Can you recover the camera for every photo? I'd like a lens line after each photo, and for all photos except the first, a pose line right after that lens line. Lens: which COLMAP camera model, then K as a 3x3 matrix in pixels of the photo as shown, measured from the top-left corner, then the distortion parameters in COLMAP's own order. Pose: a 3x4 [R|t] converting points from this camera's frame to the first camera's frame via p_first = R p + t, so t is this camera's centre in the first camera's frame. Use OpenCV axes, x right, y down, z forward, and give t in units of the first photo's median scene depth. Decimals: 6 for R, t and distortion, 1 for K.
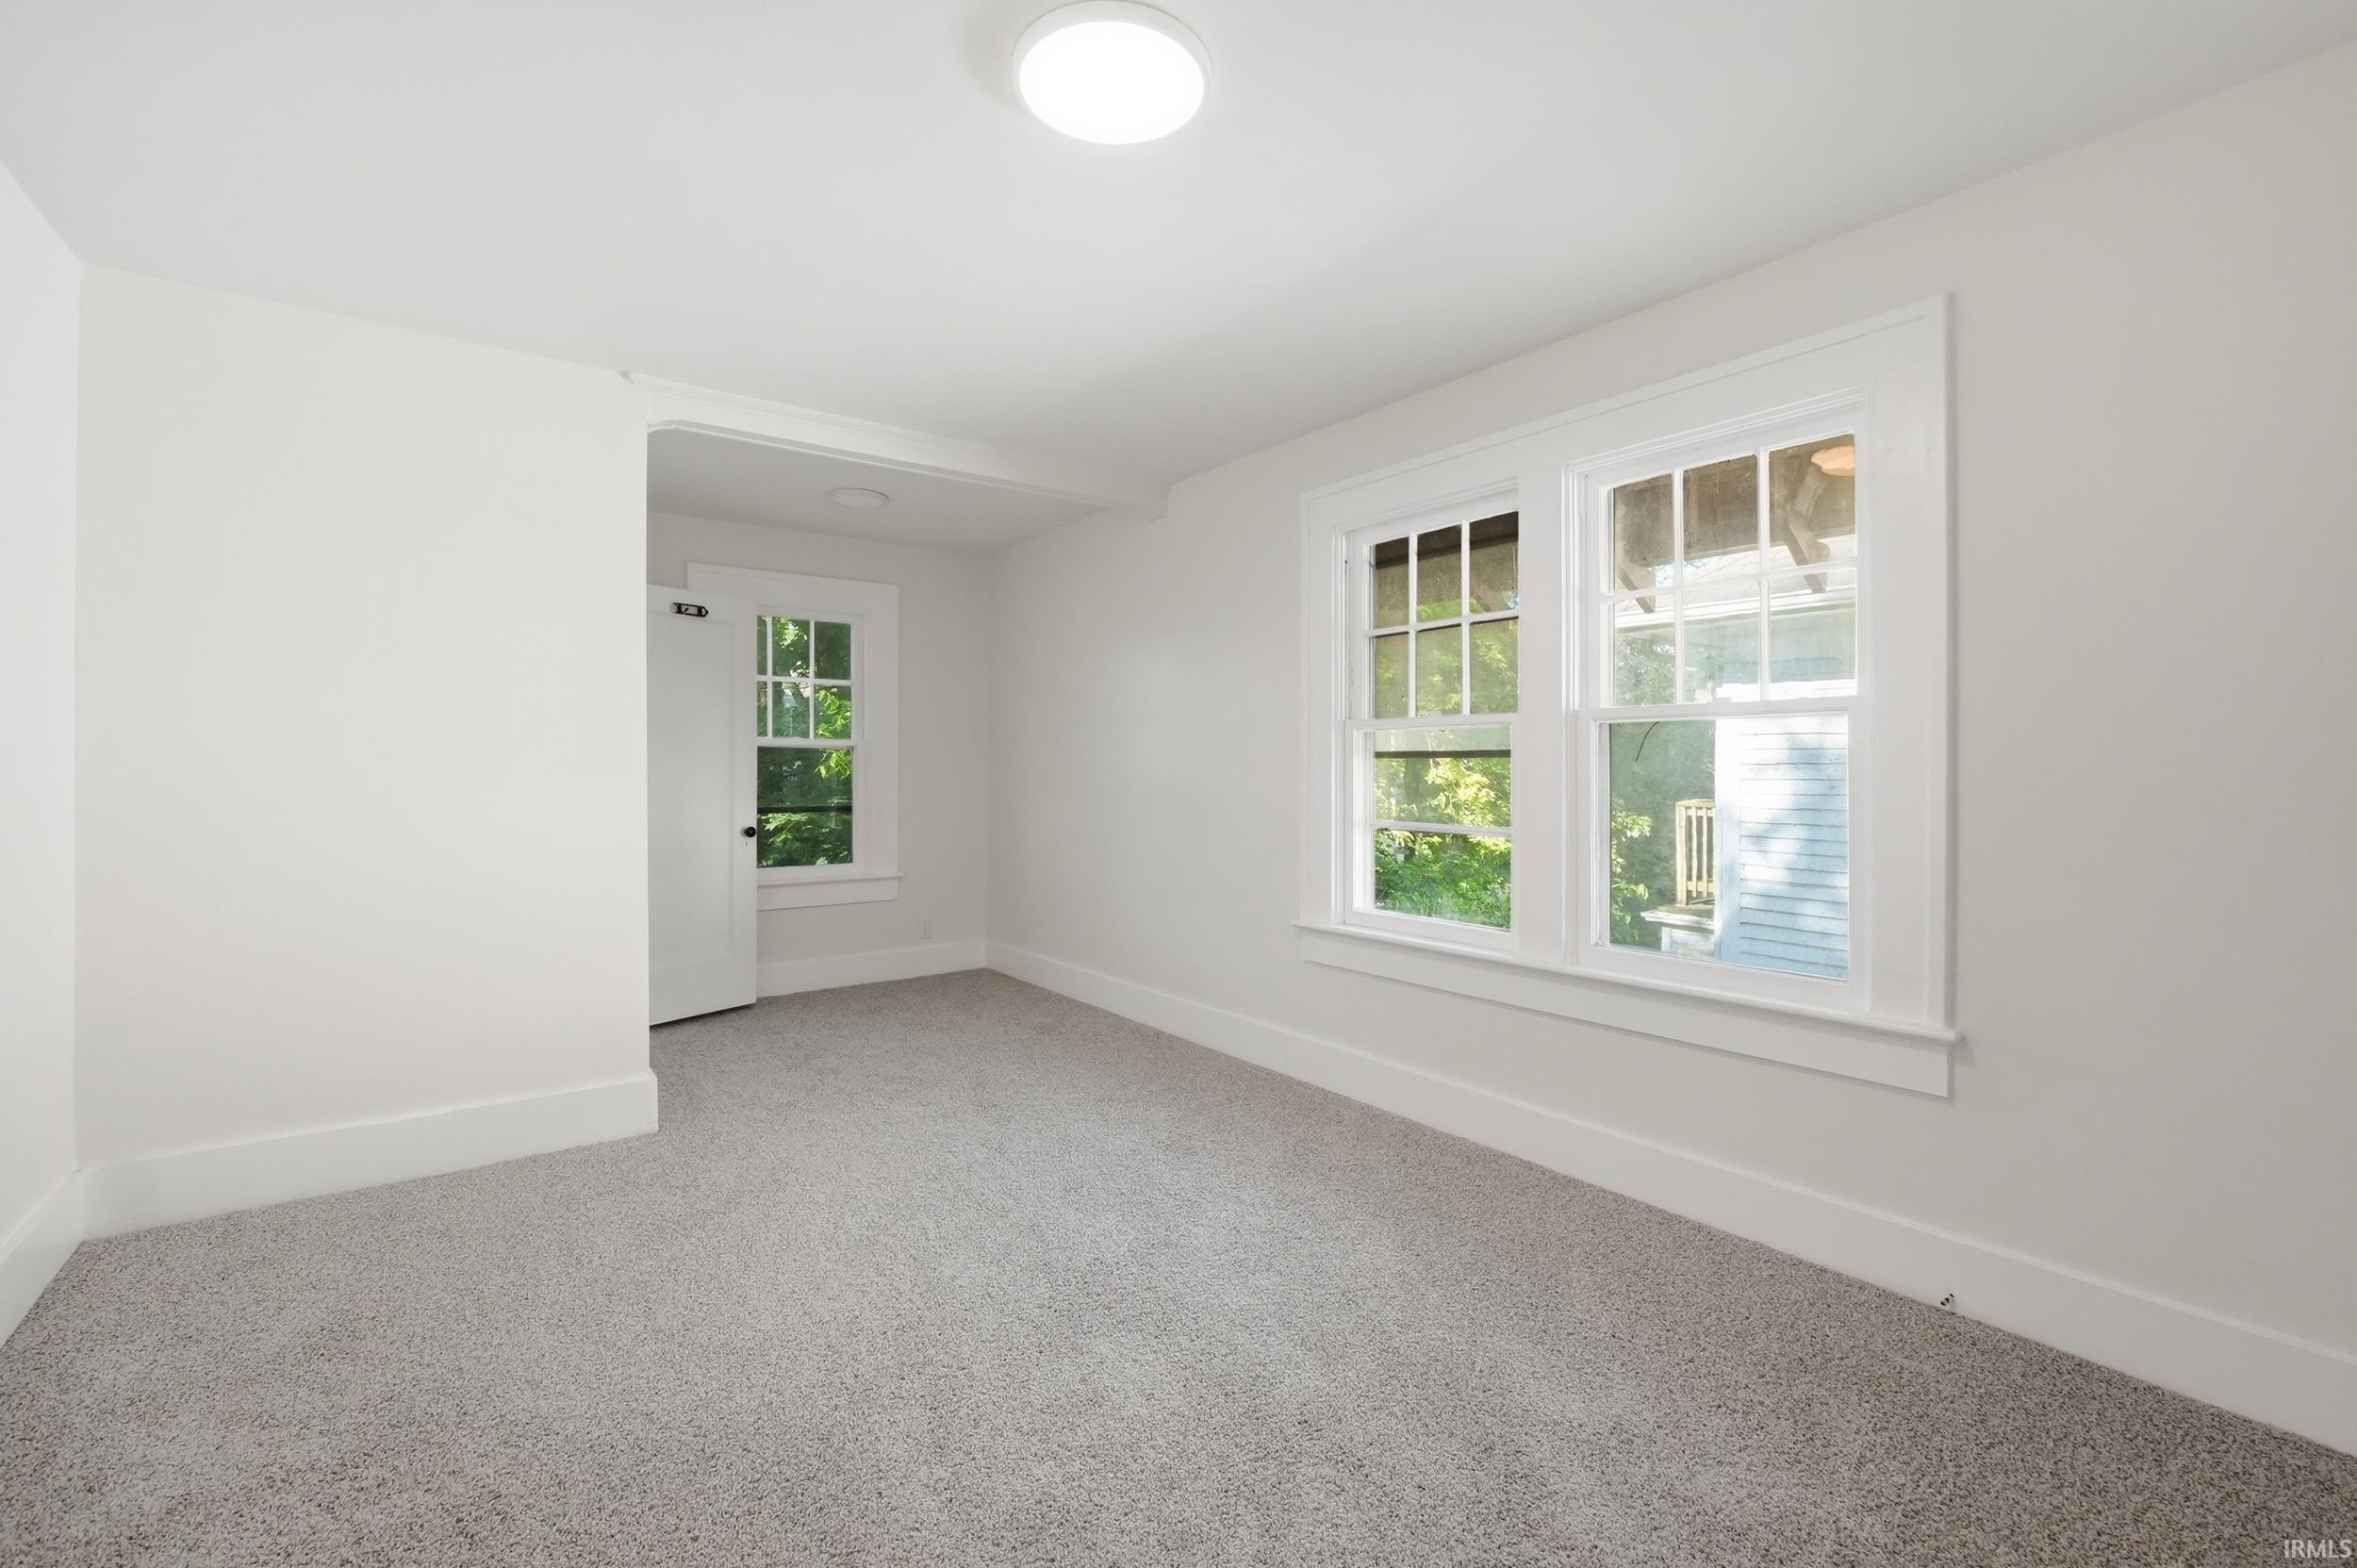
lens RADIAL K [[1009.9, 0, 1171.6], [0, 1009.9, 763.4], [0, 0, 1]] dist [-0.017725, 0.006326]
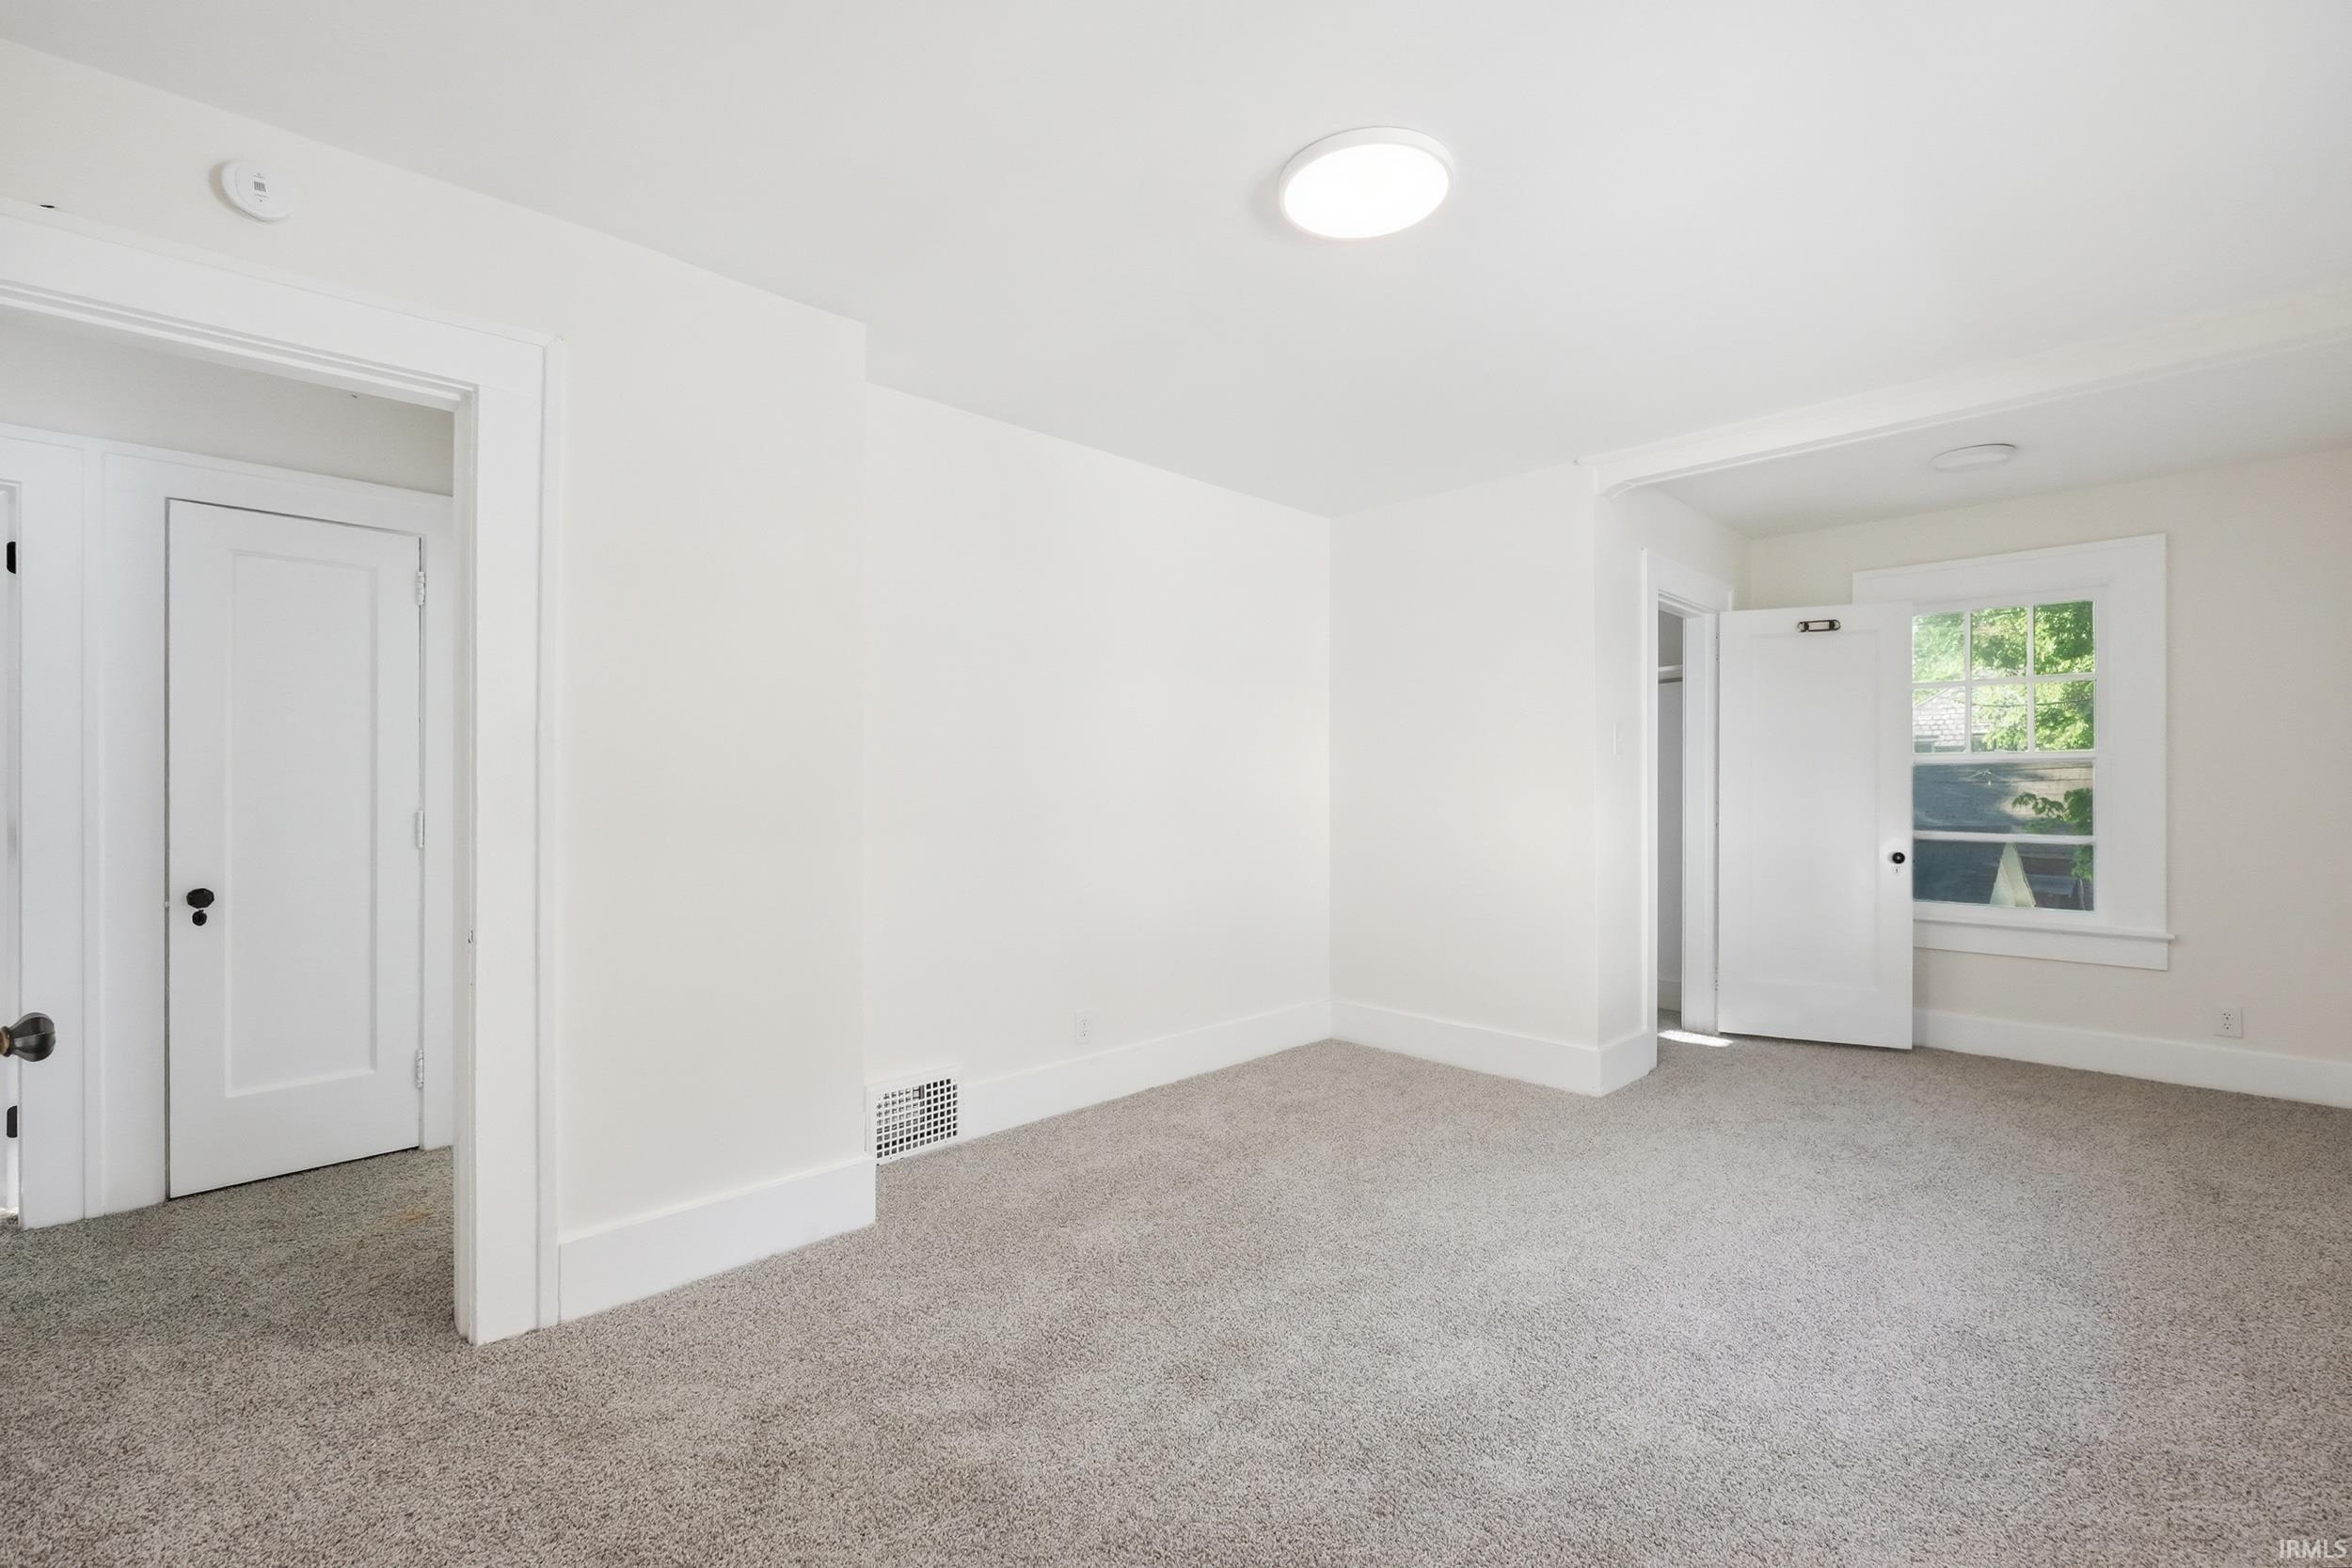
lens RADIAL K [[1007.7, 0, 1169.1], [0, 1007.7, 763.4], [0, 0, 1]] dist [-0.017725, 0.006326]
pose [[0.130541, -0.021635, -0.991207, 0.478183], [0.002887, 0.999766, -0.021442, 0.001146], [0.991439, -0.000062, 0.130573, 0.285404]]
